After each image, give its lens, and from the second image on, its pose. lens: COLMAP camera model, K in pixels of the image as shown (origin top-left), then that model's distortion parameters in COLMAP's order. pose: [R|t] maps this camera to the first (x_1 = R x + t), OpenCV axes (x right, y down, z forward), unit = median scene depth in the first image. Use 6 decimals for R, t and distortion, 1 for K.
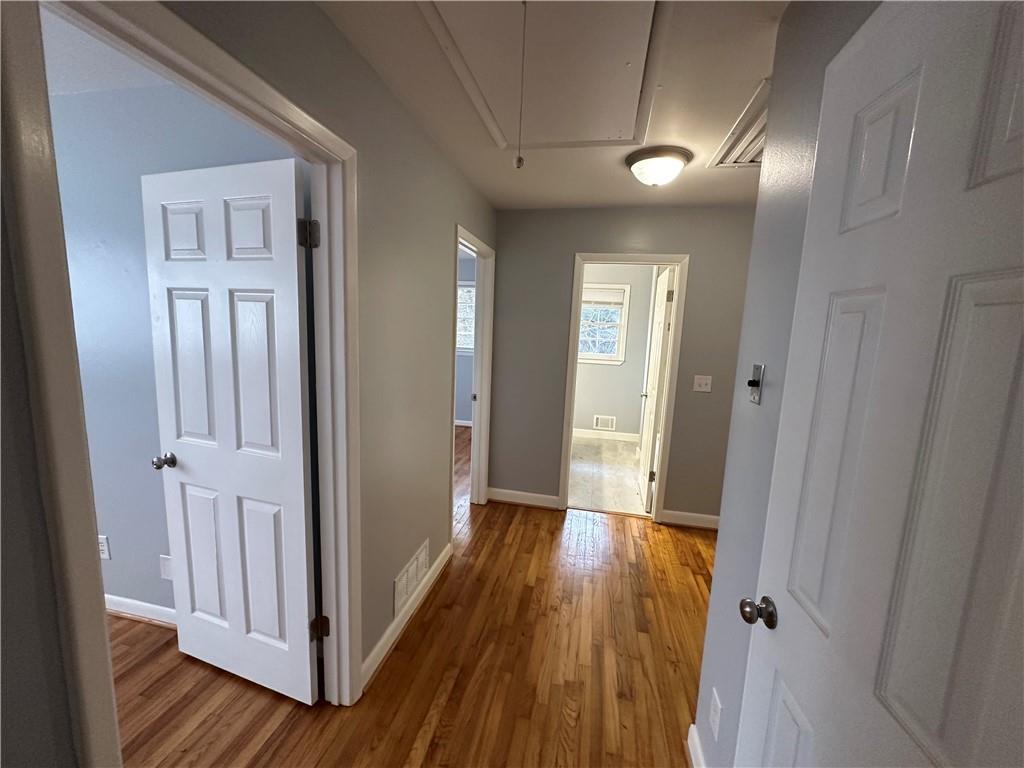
lens RADIAL K [[408.2, 0, 513.0], [0, 408.2, 386.4], [0, 0, 1]] dist [-0.002628, 0.000419]
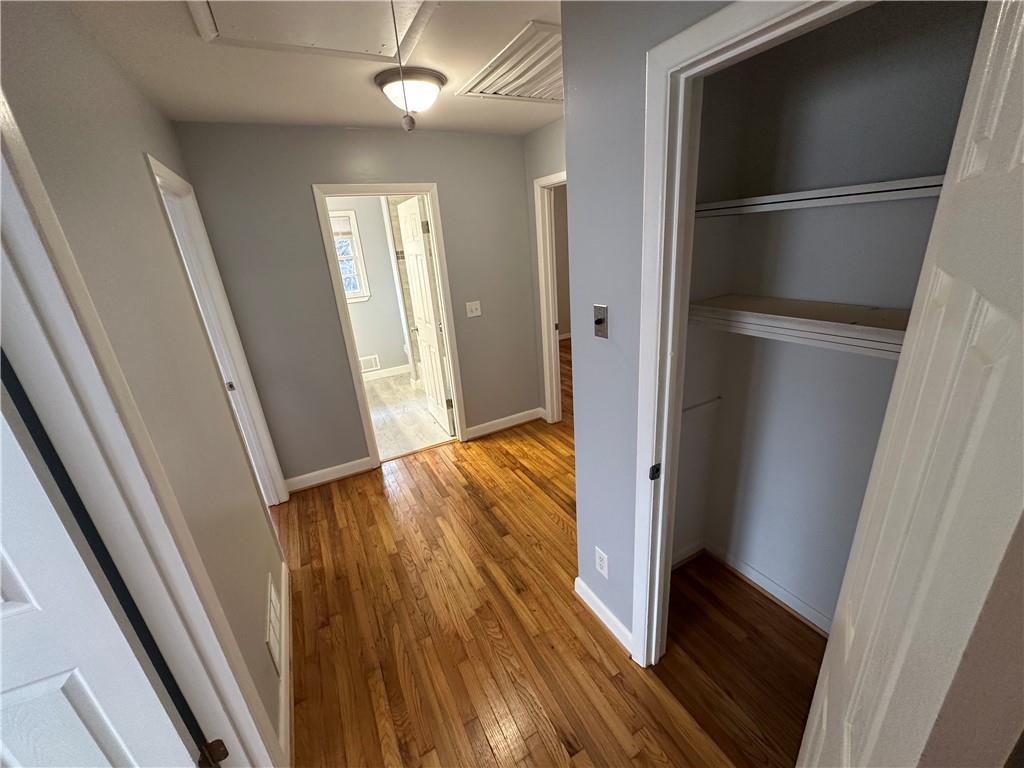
lens RADIAL K [[408.2, 0, 511.8], [0, 408.2, 386.7], [0, 0, 1]] dist [-0.002628, 0.000419]
pose [[0.763184, -0.315476, 0.563938, -0.135436], [0.199926, 0.945182, 0.258188, -0.072090], [-0.614476, -0.084299, 0.784419, 0.067163]]
